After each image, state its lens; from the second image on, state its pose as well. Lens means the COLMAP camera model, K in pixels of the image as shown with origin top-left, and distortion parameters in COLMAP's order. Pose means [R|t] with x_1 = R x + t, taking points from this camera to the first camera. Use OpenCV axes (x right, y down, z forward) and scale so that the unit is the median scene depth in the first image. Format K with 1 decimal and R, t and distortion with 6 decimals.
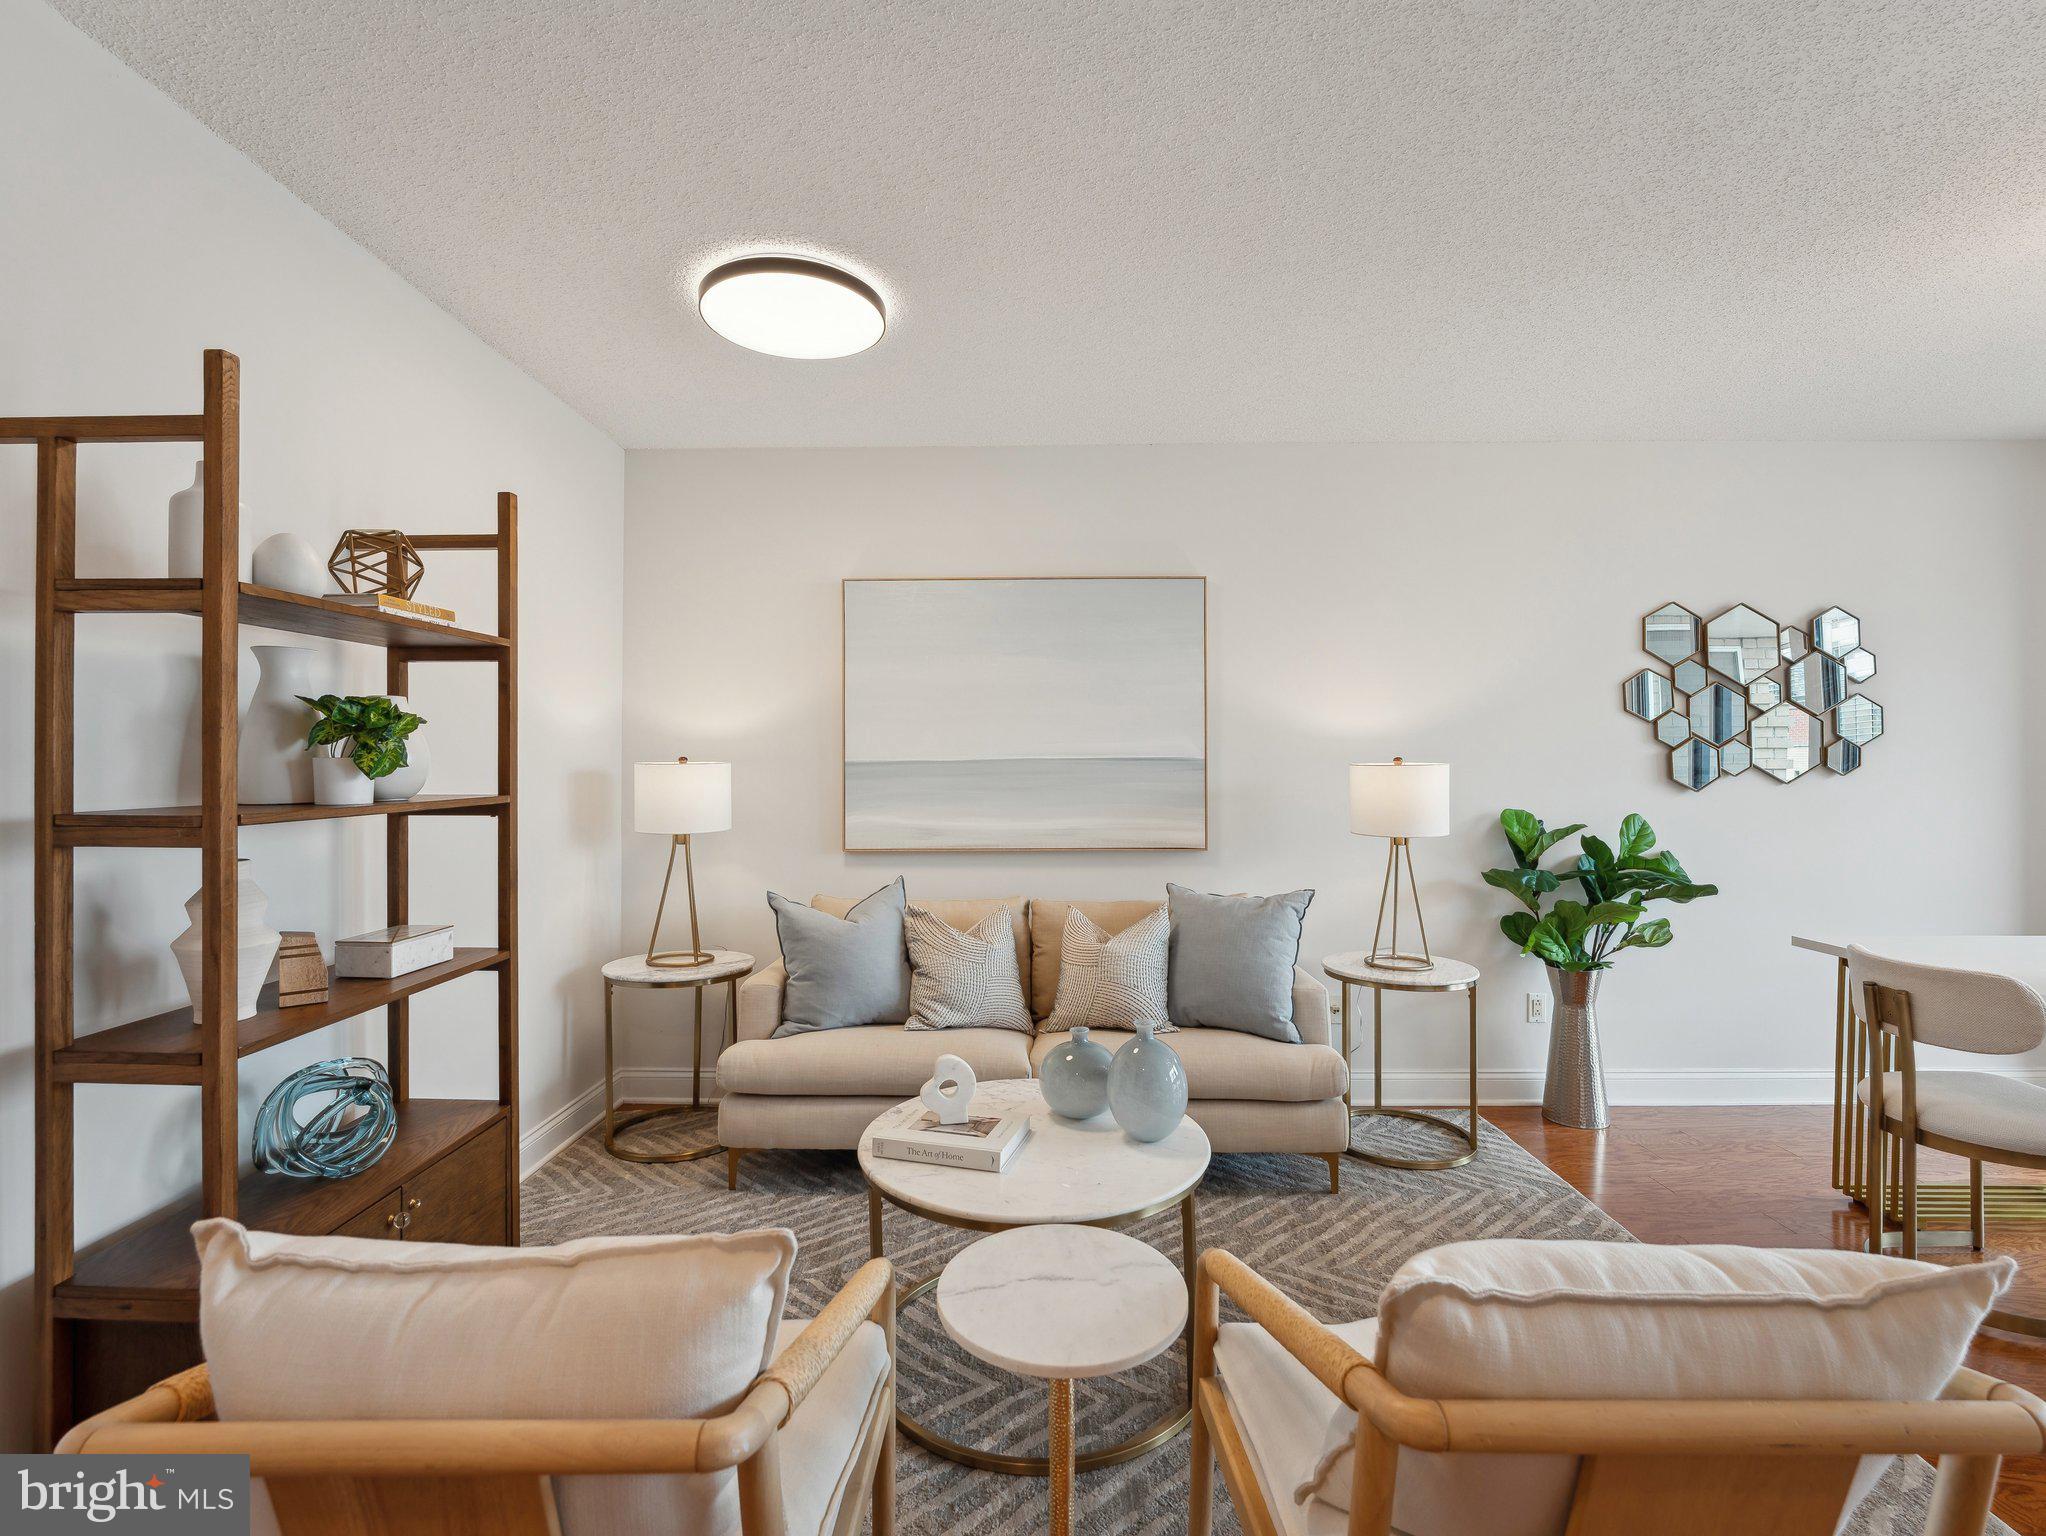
lens RADIAL K [[932.2, 0, 1024.0], [0, 932.2, 754.8], [0, 0, 1]] dist [-0.011684, -0.000111]
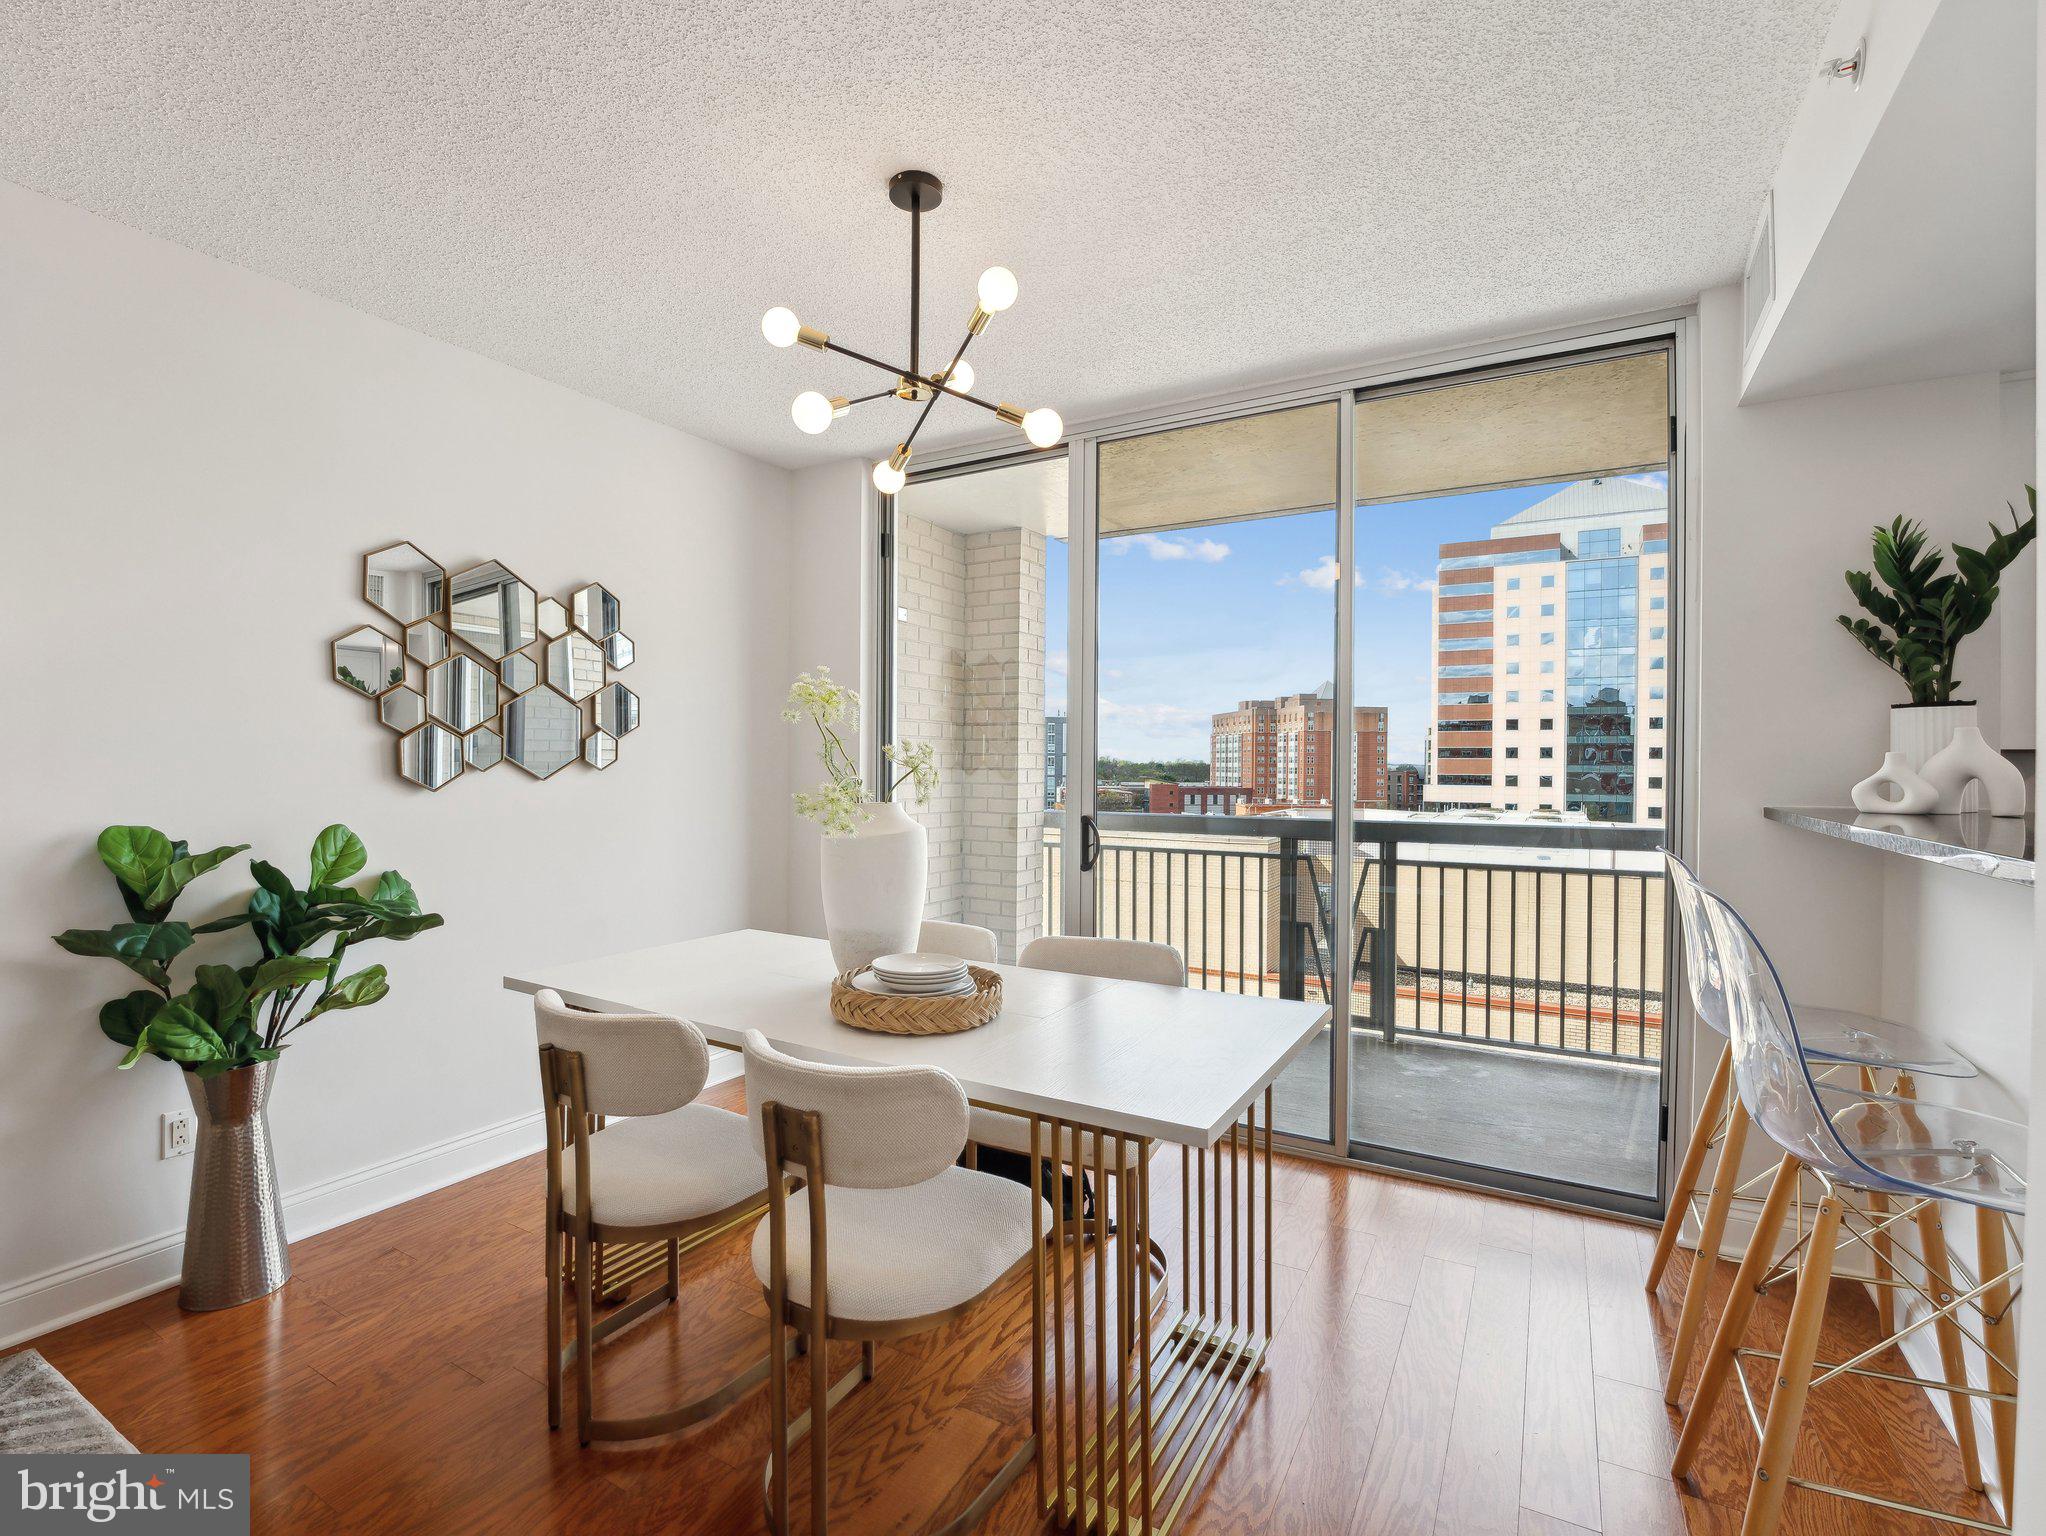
lens RADIAL K [[937.5, 0, 1024.2], [0, 937.5, 769.8], [0, 0, 1]] dist [-0.026275, 0.001199]
pose [[0.484563, -0.001128, 0.874755, 0.297415], [-0.019984, 0.999724, 0.012359, 0.002147], [-0.874528, -0.023470, 0.484407, 0.197169]]
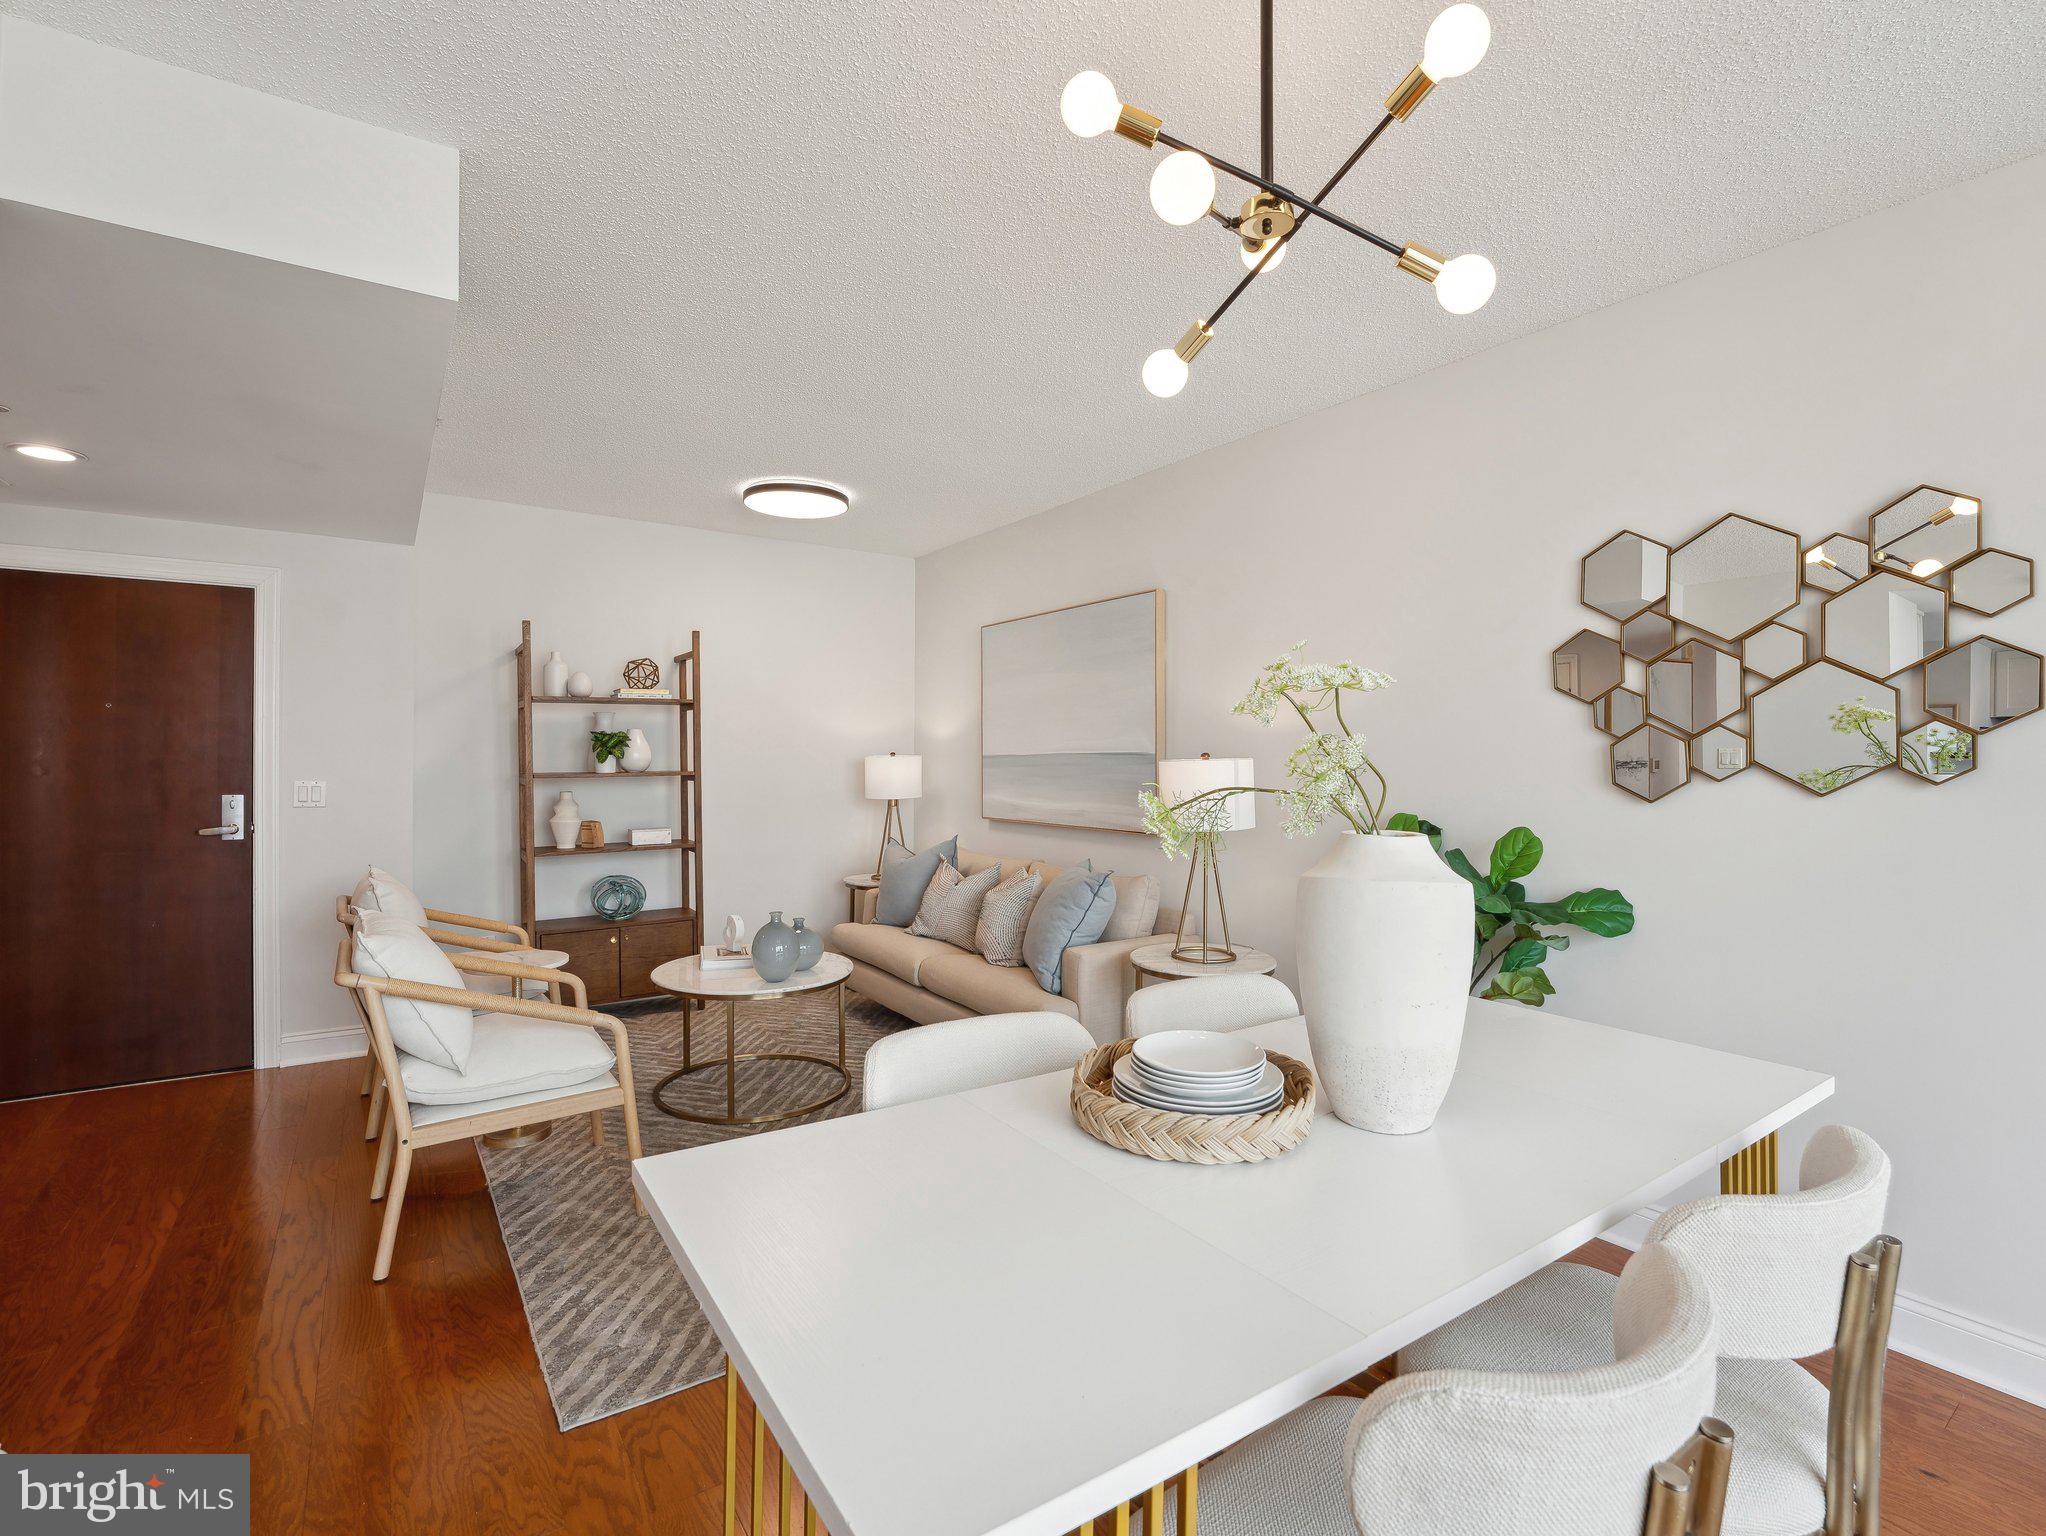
lens RADIAL K [[946.0, 0, 1020.5], [0, 946.0, 758.3], [0, 0, 1]] dist [-0.021580, 0.000660]
pose [[0.582321, 0.005141, -0.812943, 1.061937], [0.007210, 0.999908, 0.011488, -0.004601], [0.812927, -0.012551, 0.582230, 0.222233]]
